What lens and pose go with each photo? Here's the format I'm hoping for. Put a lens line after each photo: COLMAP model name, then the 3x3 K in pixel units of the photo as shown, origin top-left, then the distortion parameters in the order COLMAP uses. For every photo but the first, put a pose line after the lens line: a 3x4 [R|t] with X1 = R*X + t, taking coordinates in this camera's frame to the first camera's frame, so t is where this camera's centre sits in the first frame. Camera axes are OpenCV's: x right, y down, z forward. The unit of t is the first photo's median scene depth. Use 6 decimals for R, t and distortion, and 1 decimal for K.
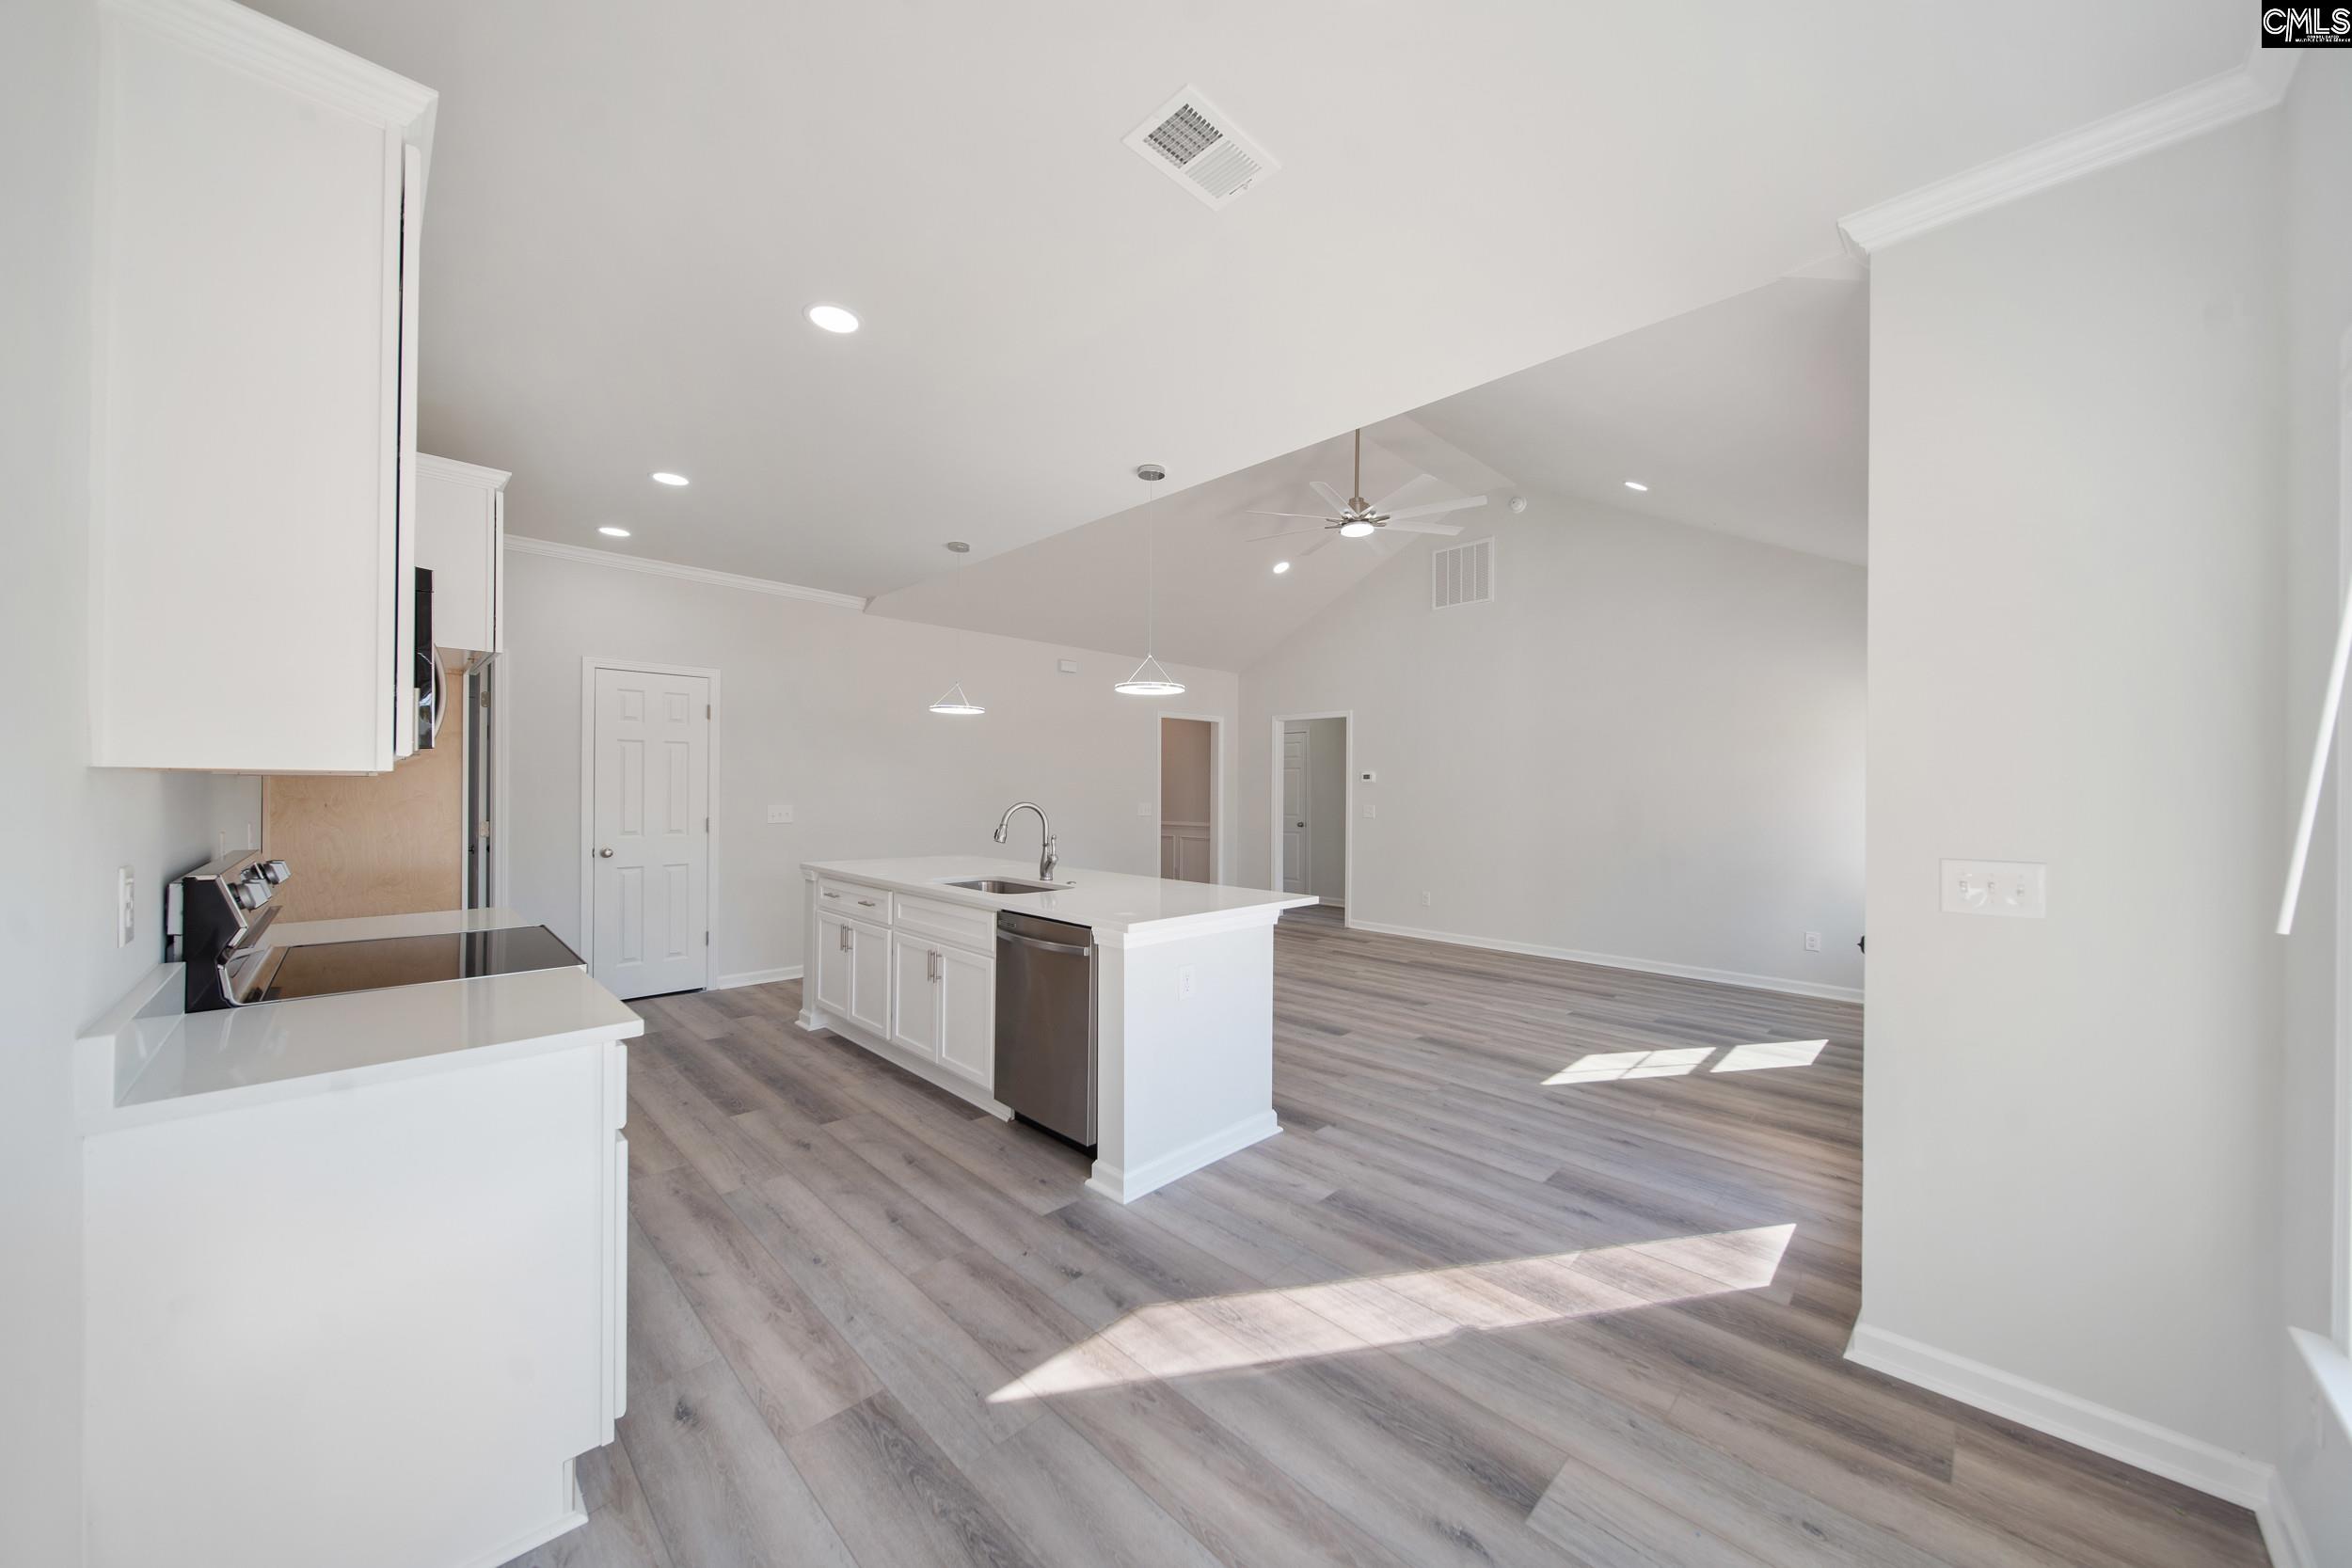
lens RADIAL K [[822.0, 0, 1180.3], [0, 822.0, 784.4], [0, 0, 1]] dist [0.011989, -0.004633]
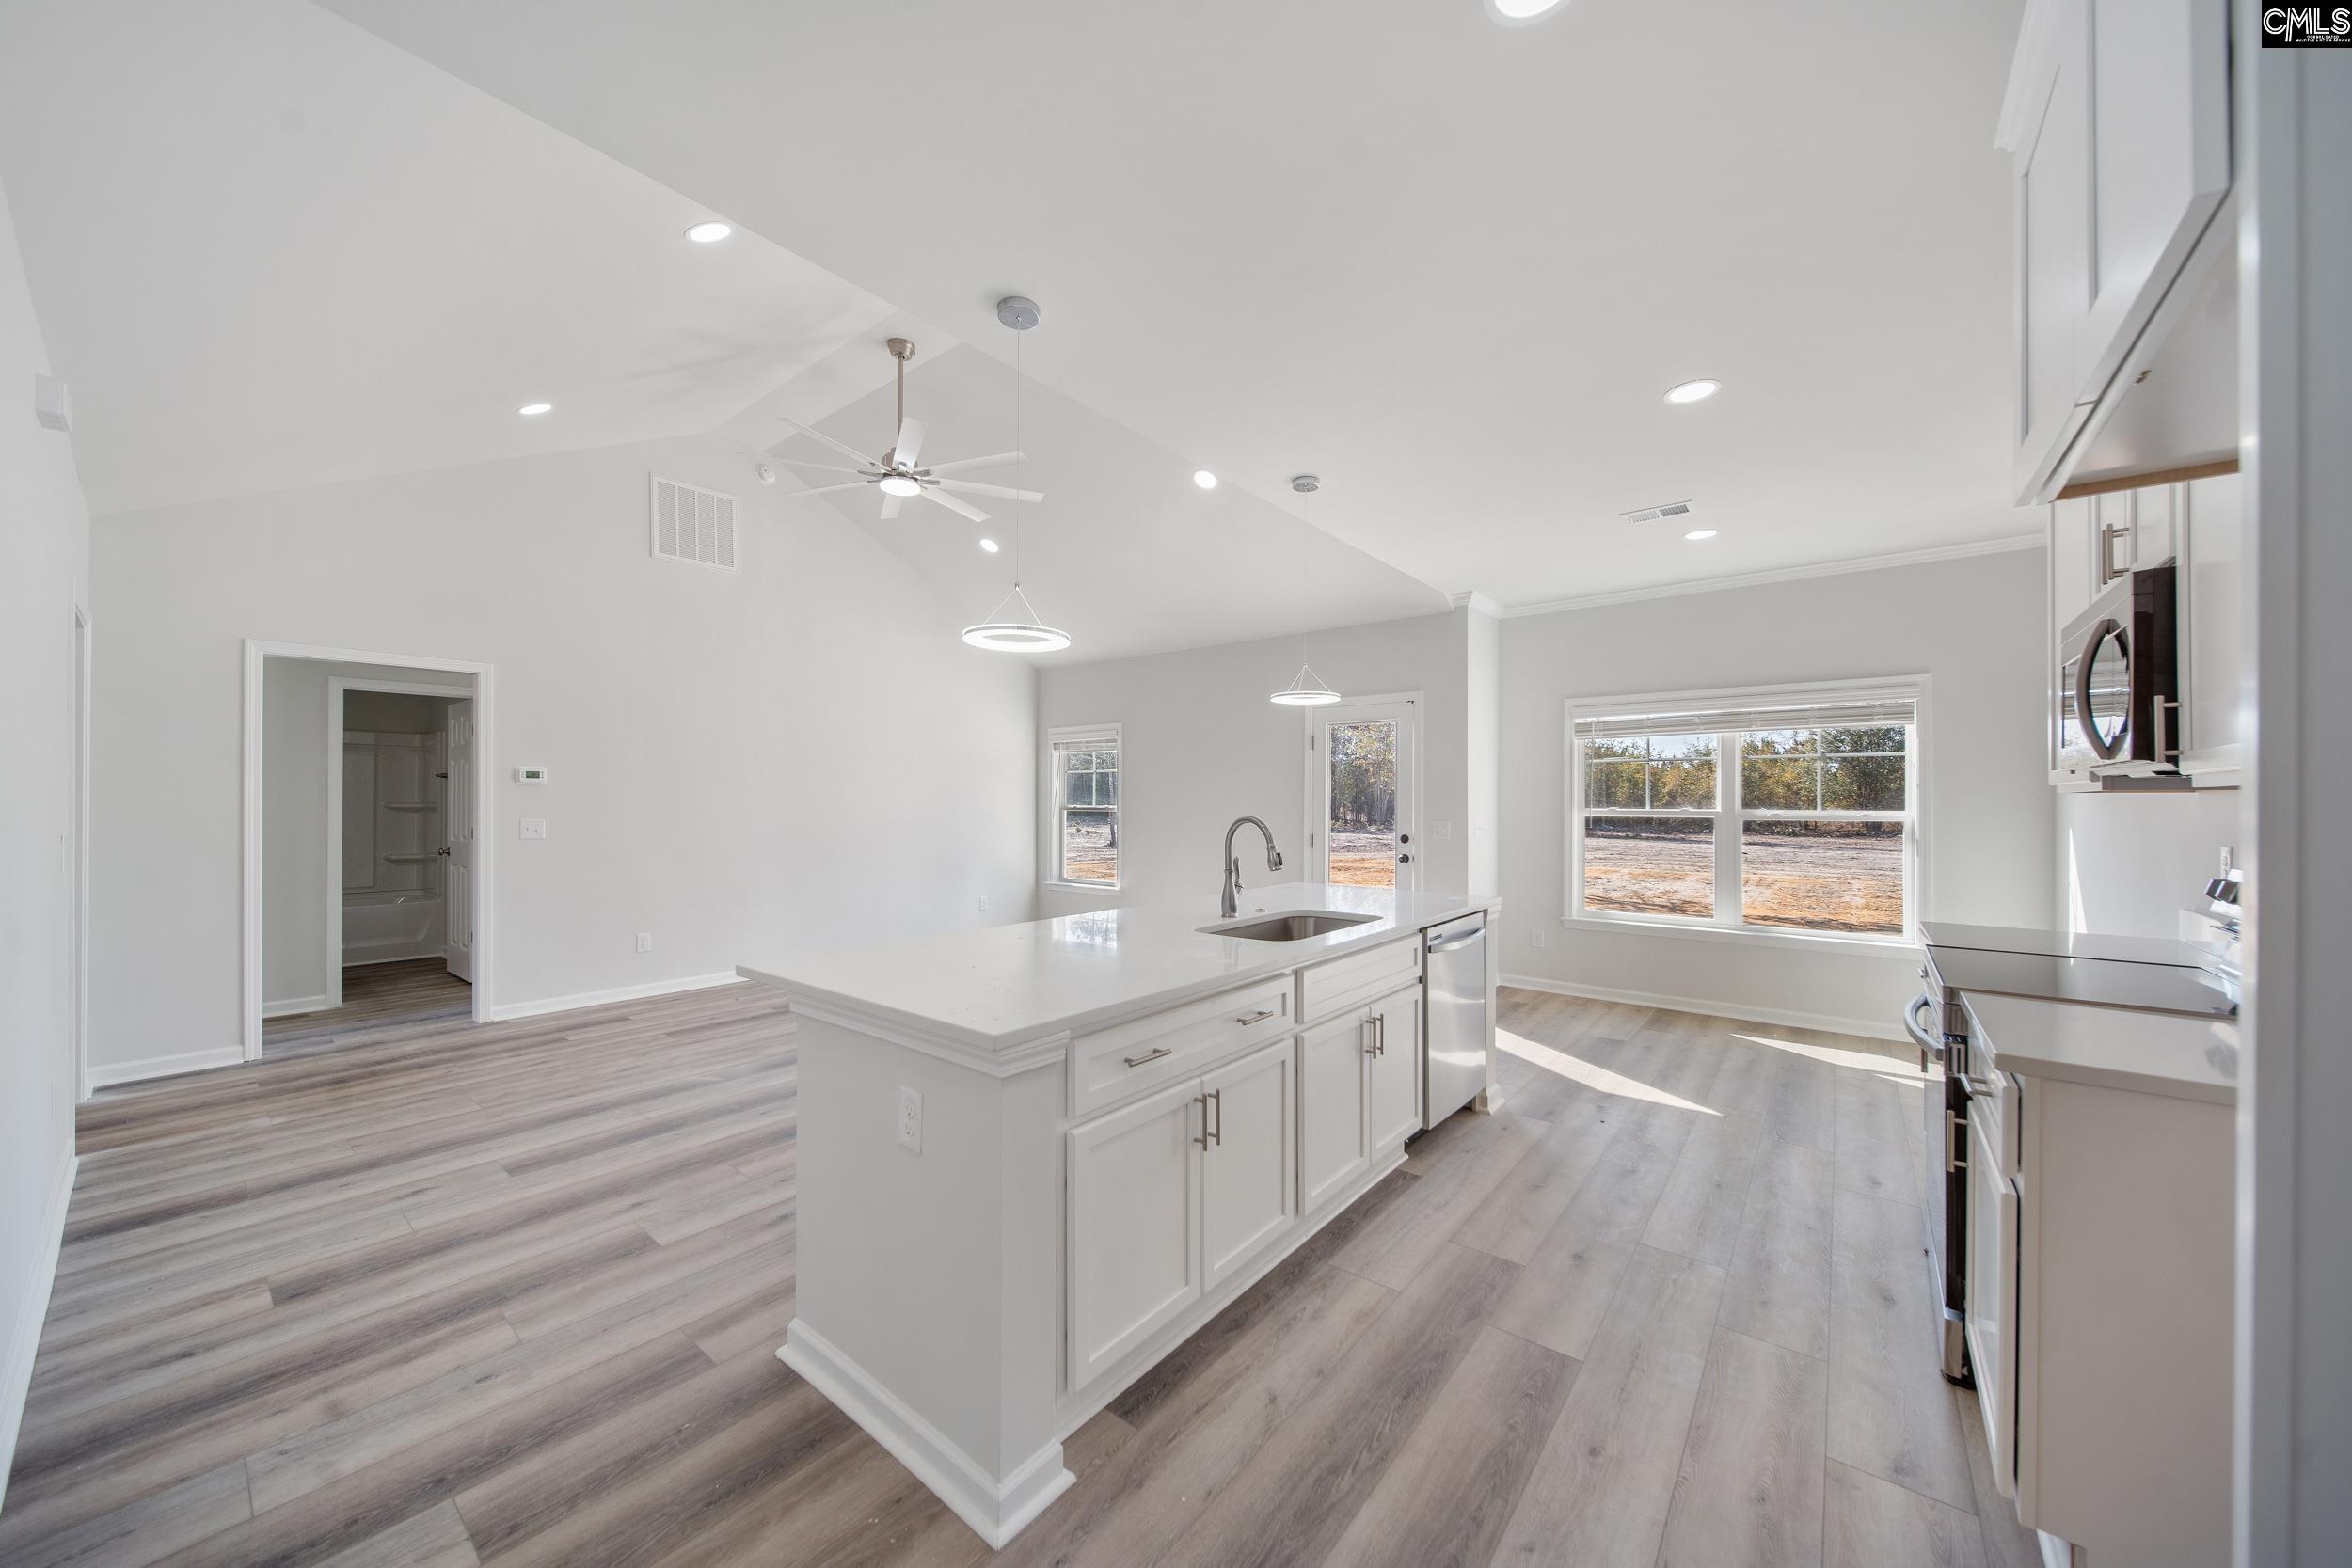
lens RADIAL K [[822.0, 0, 1180.3], [0, 822.0, 784.4], [0, 0, 1]] dist [0.011989, -0.004633]
pose [[-0.113714, 0.016096, 0.993383, -0.973431], [-0.012611, 0.999765, -0.017643, 0.006760], [-0.993433, -0.014533, -0.113485, 1.196014]]
